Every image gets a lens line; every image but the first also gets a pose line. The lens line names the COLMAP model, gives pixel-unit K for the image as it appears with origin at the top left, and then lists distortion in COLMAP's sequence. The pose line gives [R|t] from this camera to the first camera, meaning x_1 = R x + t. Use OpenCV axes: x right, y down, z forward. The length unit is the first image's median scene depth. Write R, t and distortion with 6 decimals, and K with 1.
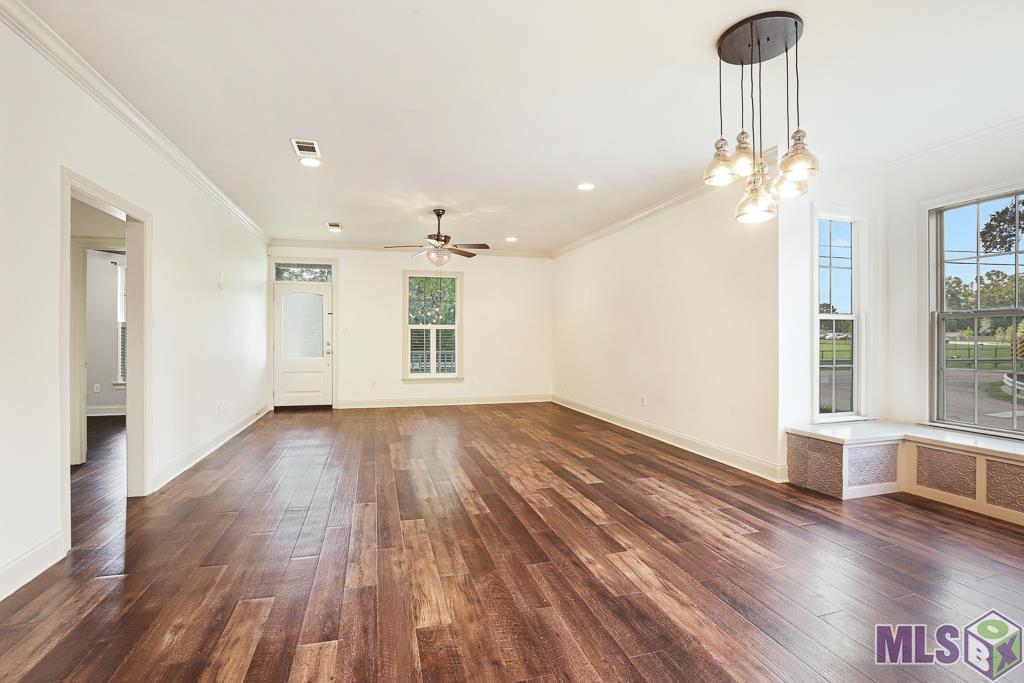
lens RADIAL K [[478.2, 0, 506.5], [0, 478.2, 336.3], [0, 0, 1]] dist [-0.020184, 0.003493]
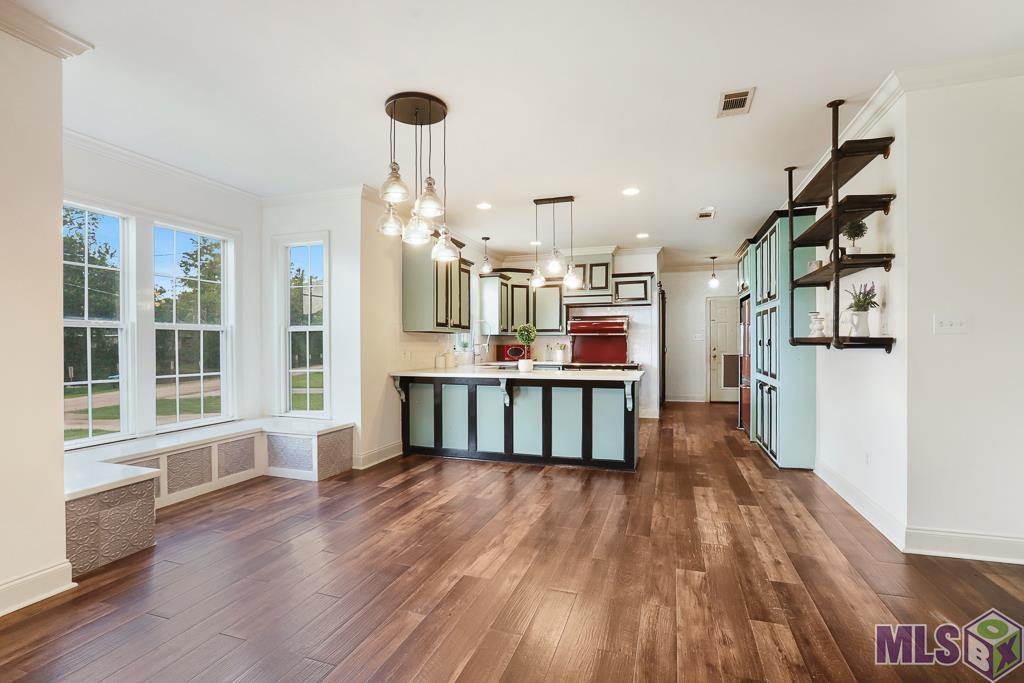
lens RADIAL K [[478.2, 0, 523.4], [0, 478.2, 351.8], [0, 0, 1]] dist [-0.020184, 0.003493]
pose [[-0.841197, -0.004223, 0.540713, -0.352367], [0.004288, 0.999886, 0.014479, 0.002605], [-0.540712, 0.014498, -0.841083, 1.761596]]
